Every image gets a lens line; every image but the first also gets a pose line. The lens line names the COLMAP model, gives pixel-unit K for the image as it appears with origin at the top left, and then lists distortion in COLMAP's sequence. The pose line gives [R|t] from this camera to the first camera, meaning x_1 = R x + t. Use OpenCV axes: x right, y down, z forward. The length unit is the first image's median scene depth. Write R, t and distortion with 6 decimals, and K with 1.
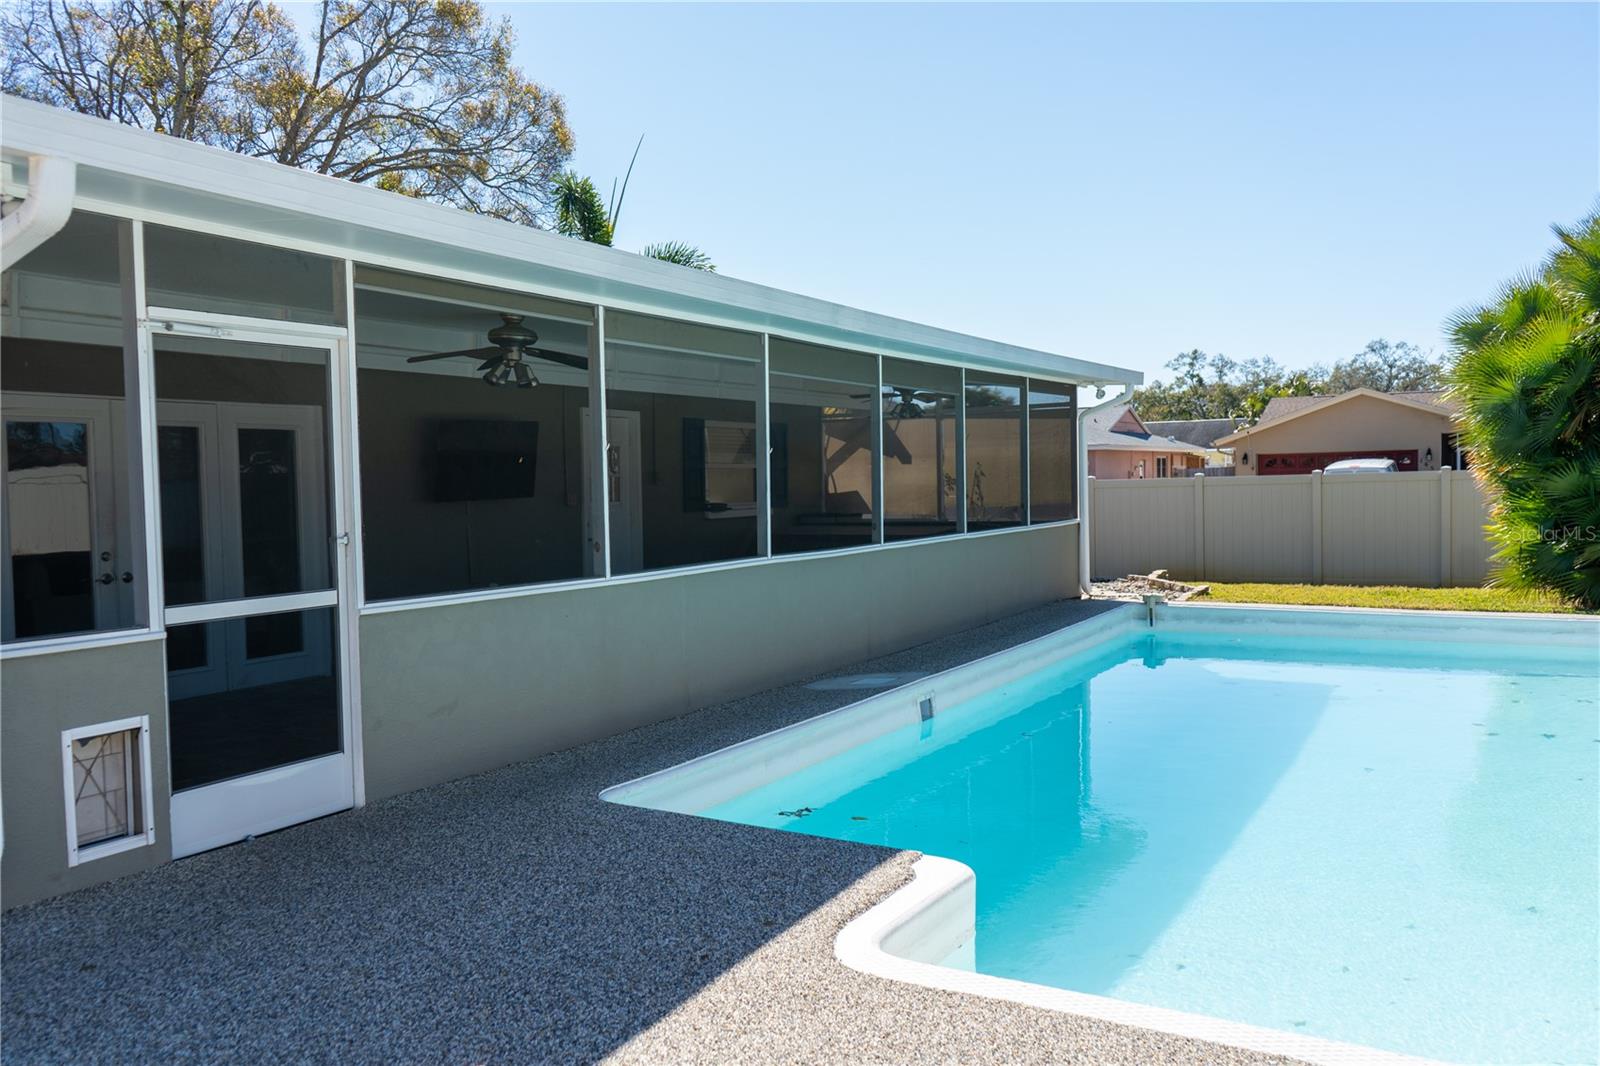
lens RADIAL K [[1274.4, 0, 802.6], [0, 1274.4, 536.6], [0, 0, 1]] dist [-0.013899, 0.000900]
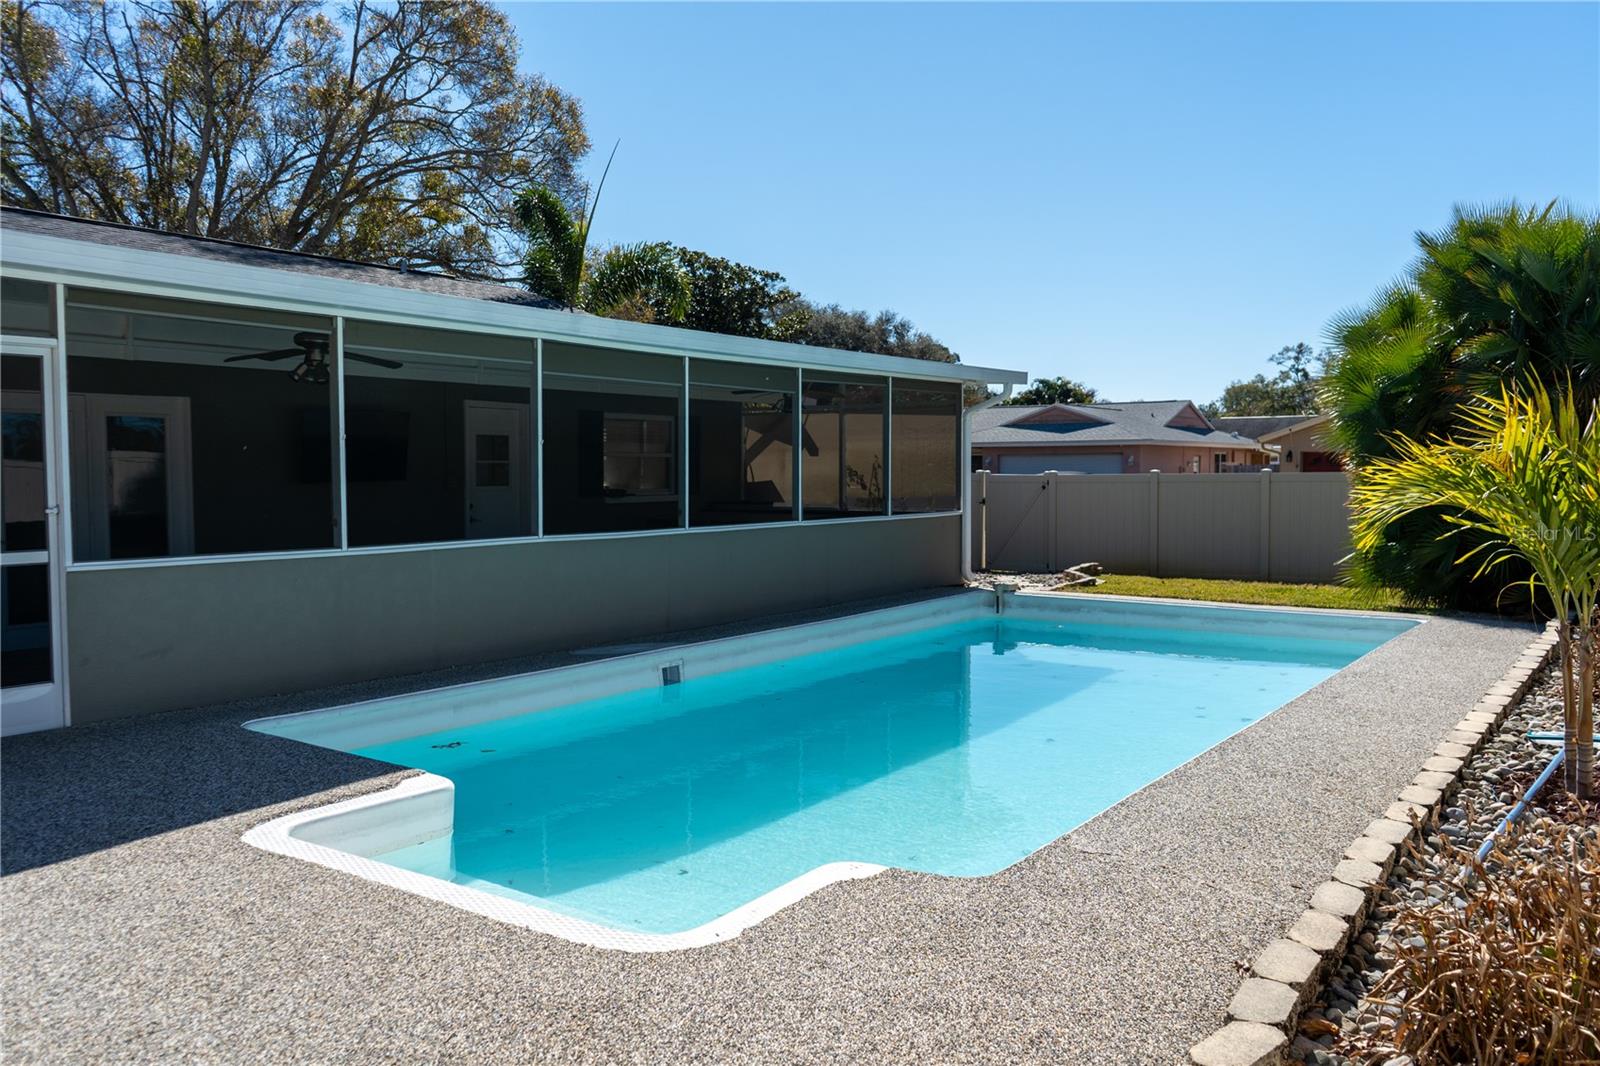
lens RADIAL K [[1274.4, 0, 795.9], [0, 1274.4, 528.0], [0, 0, 1]] dist [-0.013899, 0.000900]
pose [[0.996153, 0.022181, -0.084778, 0.183673], [-0.021997, 0.999753, 0.003102, 0.000074], [0.084825, -0.001225, 0.996395, -0.066564]]
